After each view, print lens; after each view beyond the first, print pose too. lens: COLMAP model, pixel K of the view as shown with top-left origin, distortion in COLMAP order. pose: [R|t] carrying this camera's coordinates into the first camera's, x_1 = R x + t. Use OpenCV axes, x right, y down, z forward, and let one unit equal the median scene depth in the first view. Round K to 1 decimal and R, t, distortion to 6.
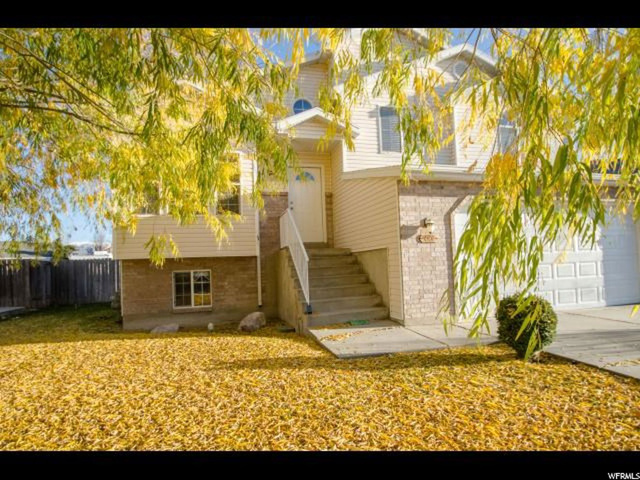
lens RADIAL K [[363.2, 0, 317.5], [0, 363.2, 251.7], [0, 0, 1]] dist [-0.022112, -0.009482]
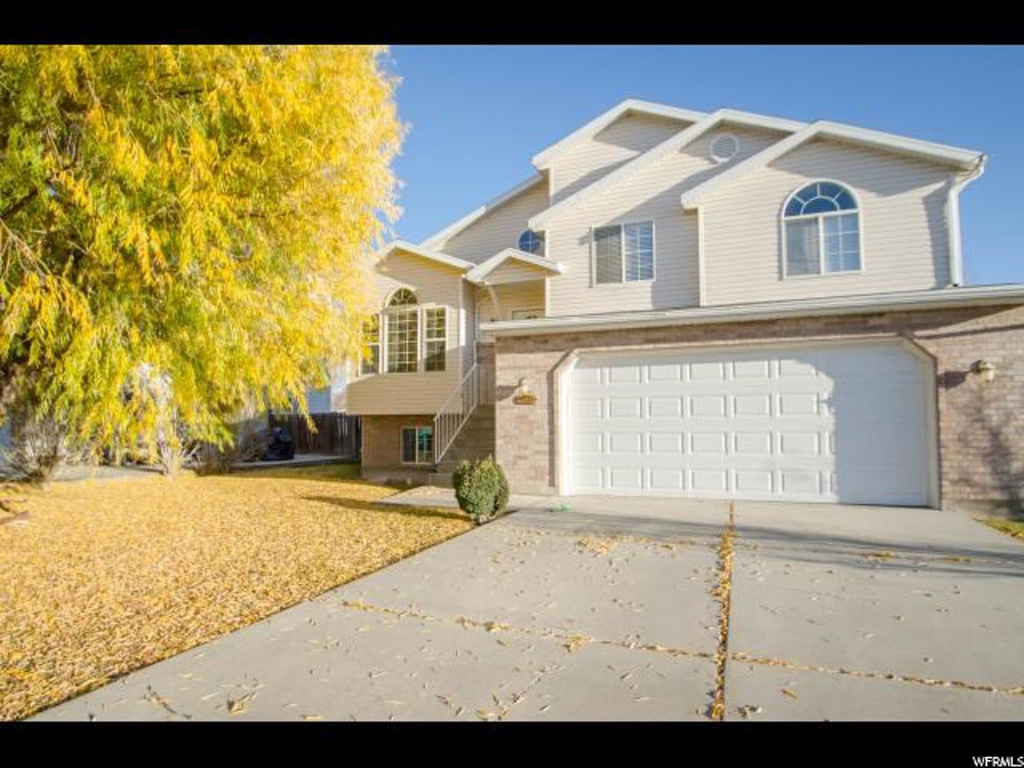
lens RADIAL K [[581.2, 0, 508.0], [0, 581.2, 402.6], [0, 0, 1]] dist [-0.022112, -0.009482]
pose [[0.804649, 0.005525, -0.593726, 0.912206], [-0.002308, 0.999978, 0.006178, -0.029900], [0.593747, -0.003601, 0.804644, -0.162938]]
